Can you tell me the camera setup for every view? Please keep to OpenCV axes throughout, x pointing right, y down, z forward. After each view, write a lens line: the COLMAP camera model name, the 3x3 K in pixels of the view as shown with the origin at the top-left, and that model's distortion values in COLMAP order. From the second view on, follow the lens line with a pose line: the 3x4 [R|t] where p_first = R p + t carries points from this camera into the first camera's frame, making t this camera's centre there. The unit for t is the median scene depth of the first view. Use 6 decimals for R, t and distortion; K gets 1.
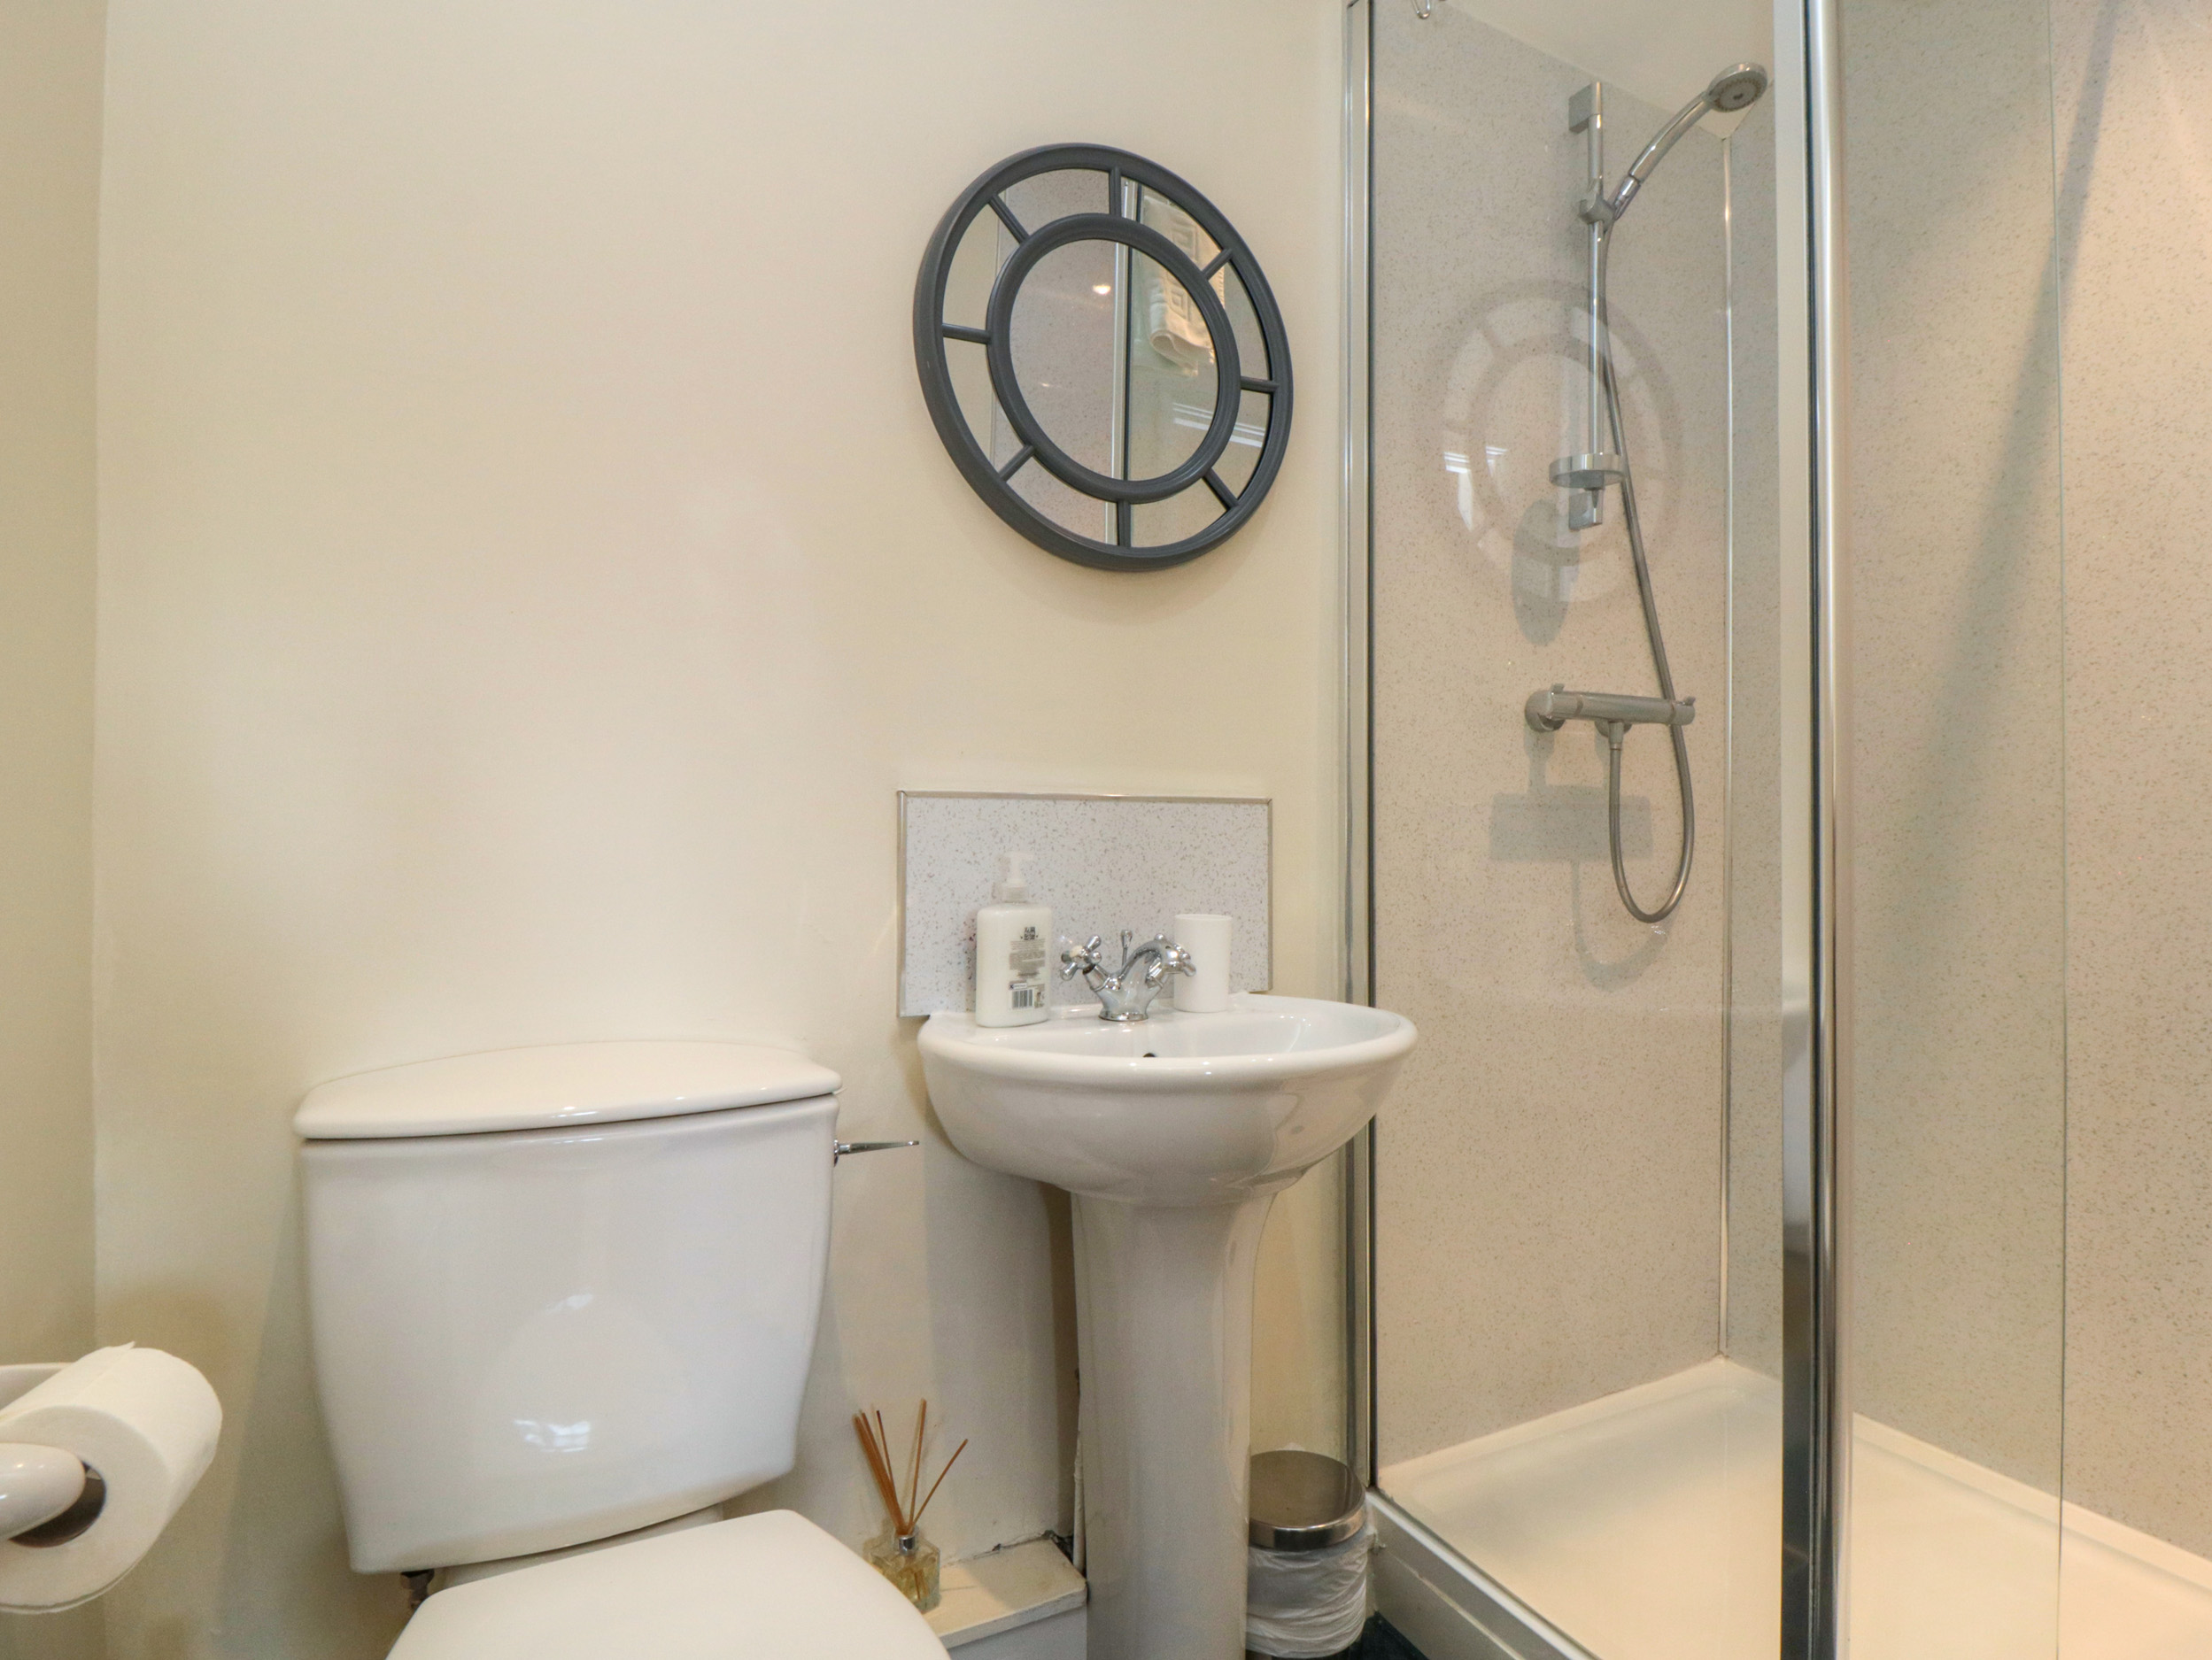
lens RADIAL K [[1194.3, 0, 1107.6], [0, 1194.3, 822.4], [0, 0, 1]] dist [-0.019991, -0.004154]
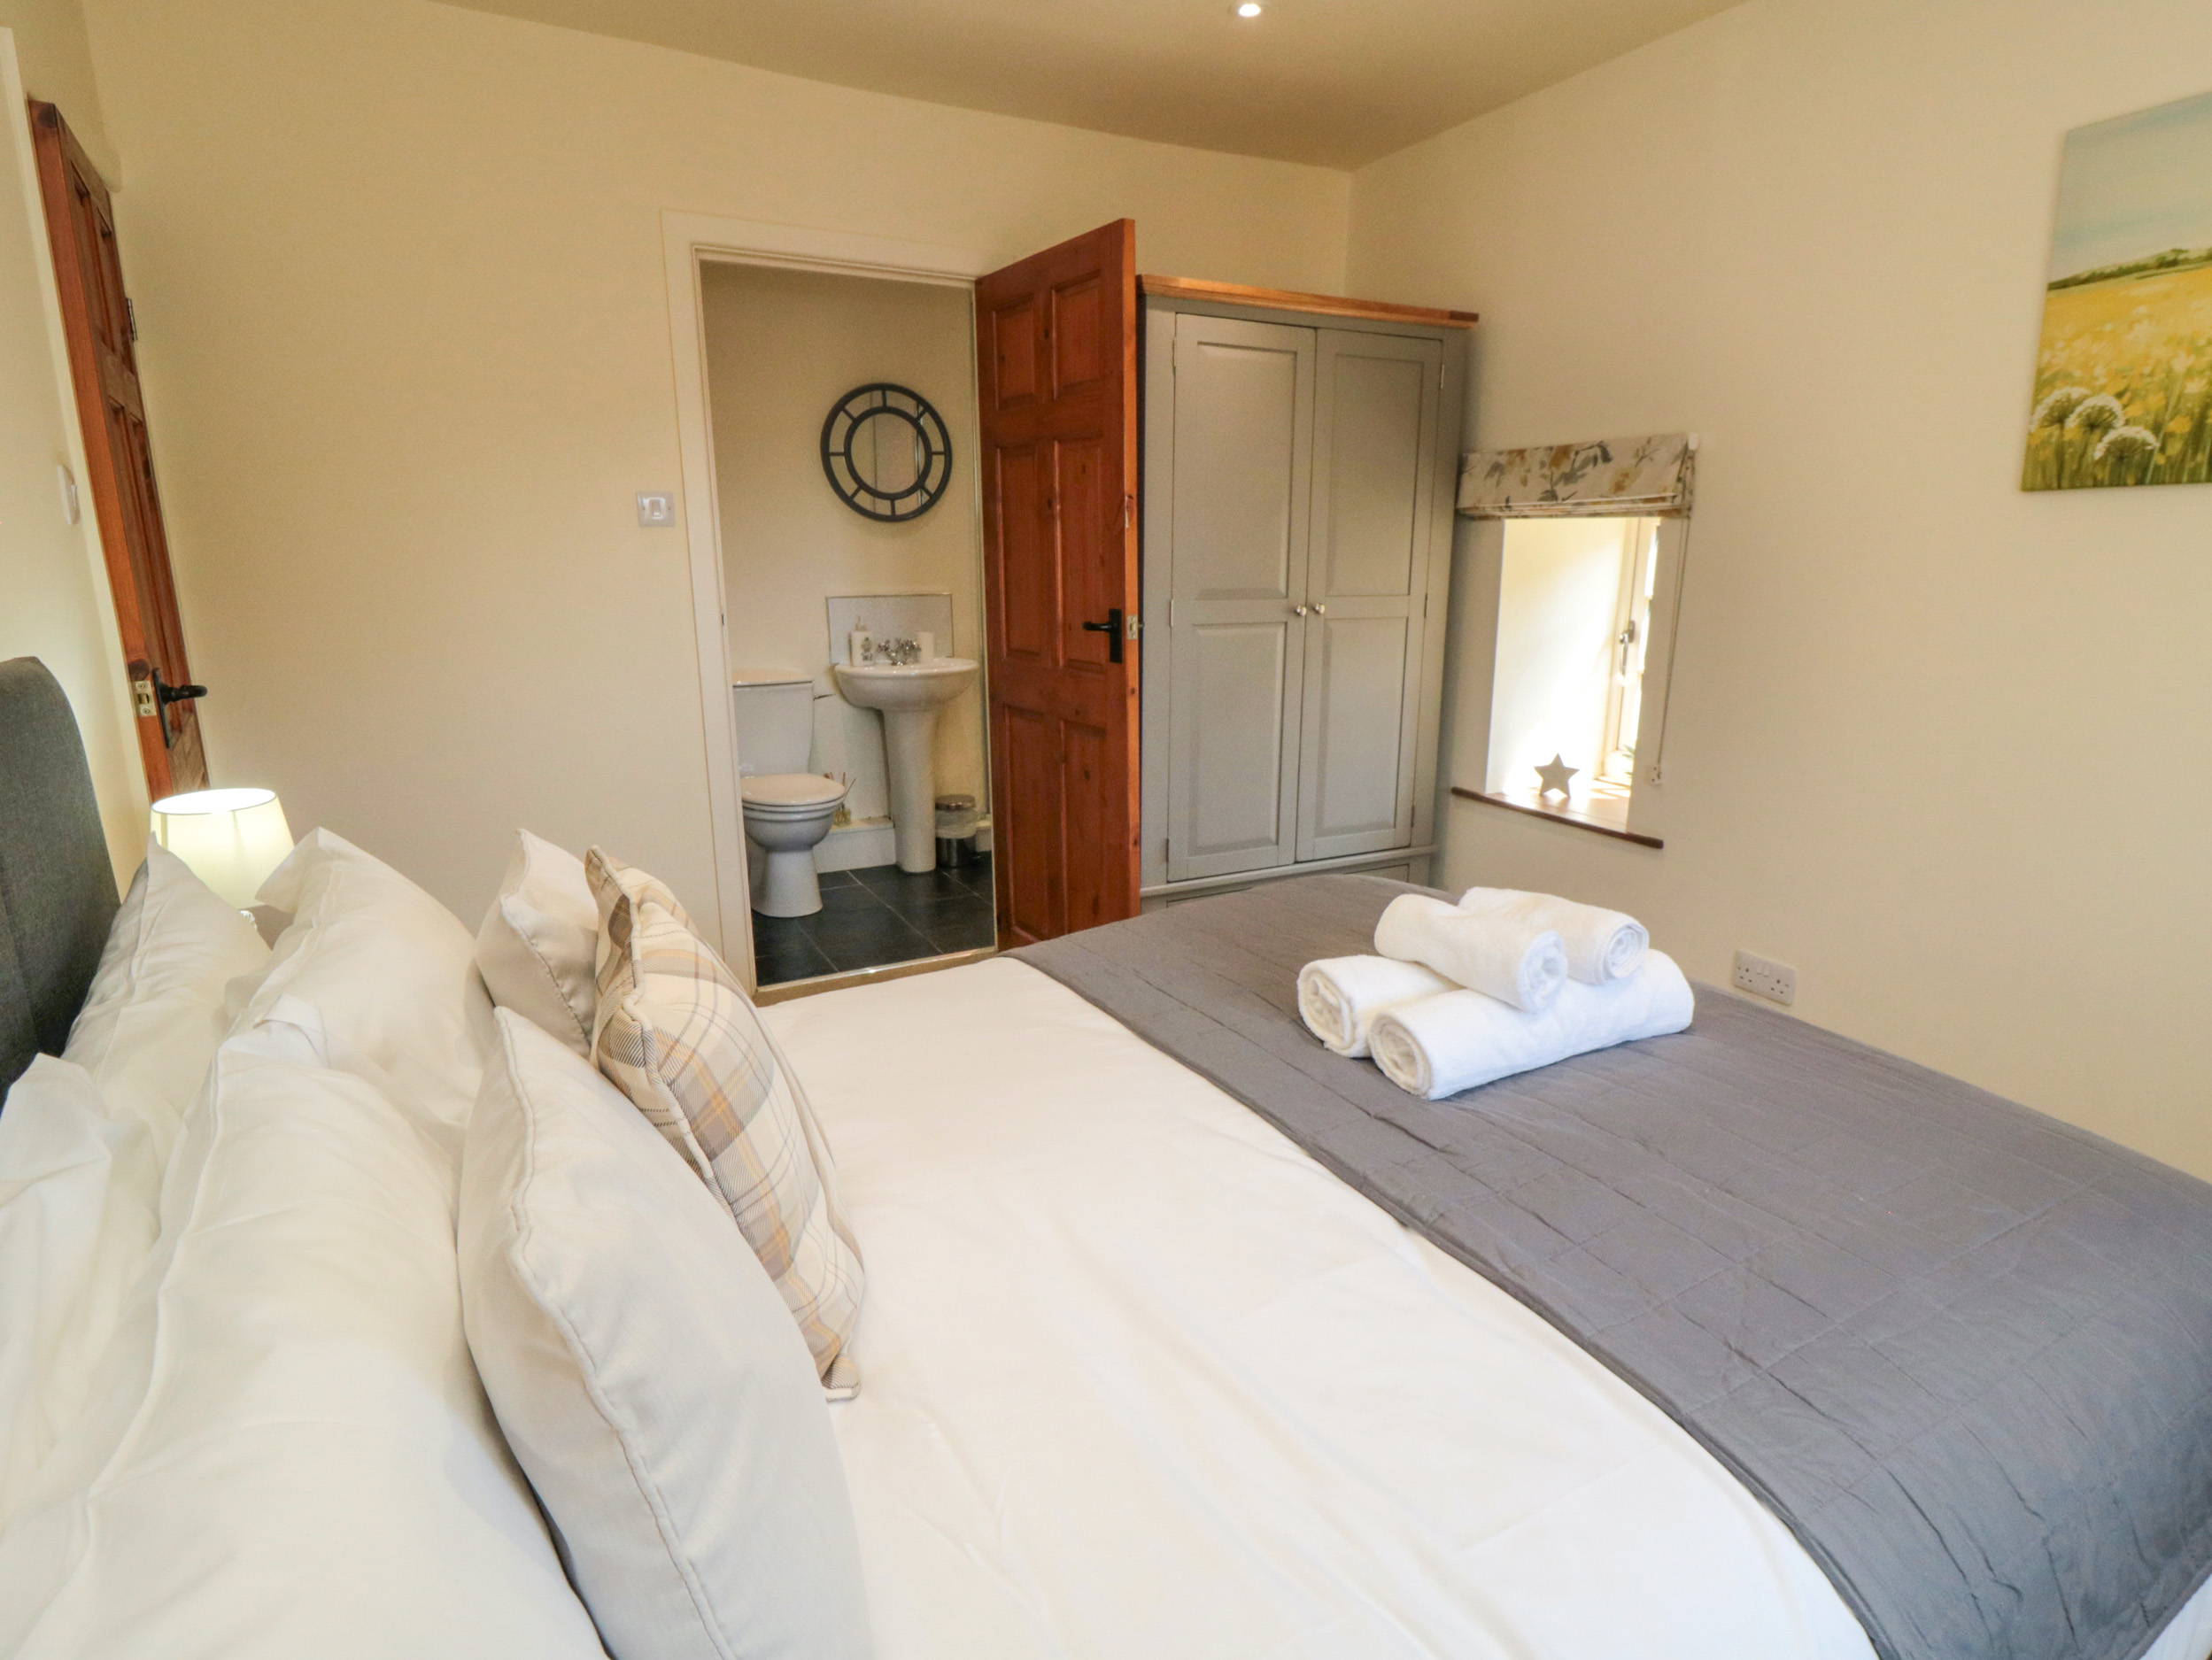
lens RADIAL K [[1194.3, 0, 1105.8], [0, 1194.3, 822.4], [0, 0, 1]] dist [-0.019991, -0.004154]
pose [[0.999824, -0.017509, 0.006803, 0.562826], [0.015447, 0.972437, 0.232653, -0.172911], [-0.010689, -0.232507, 0.972536, -2.357859]]
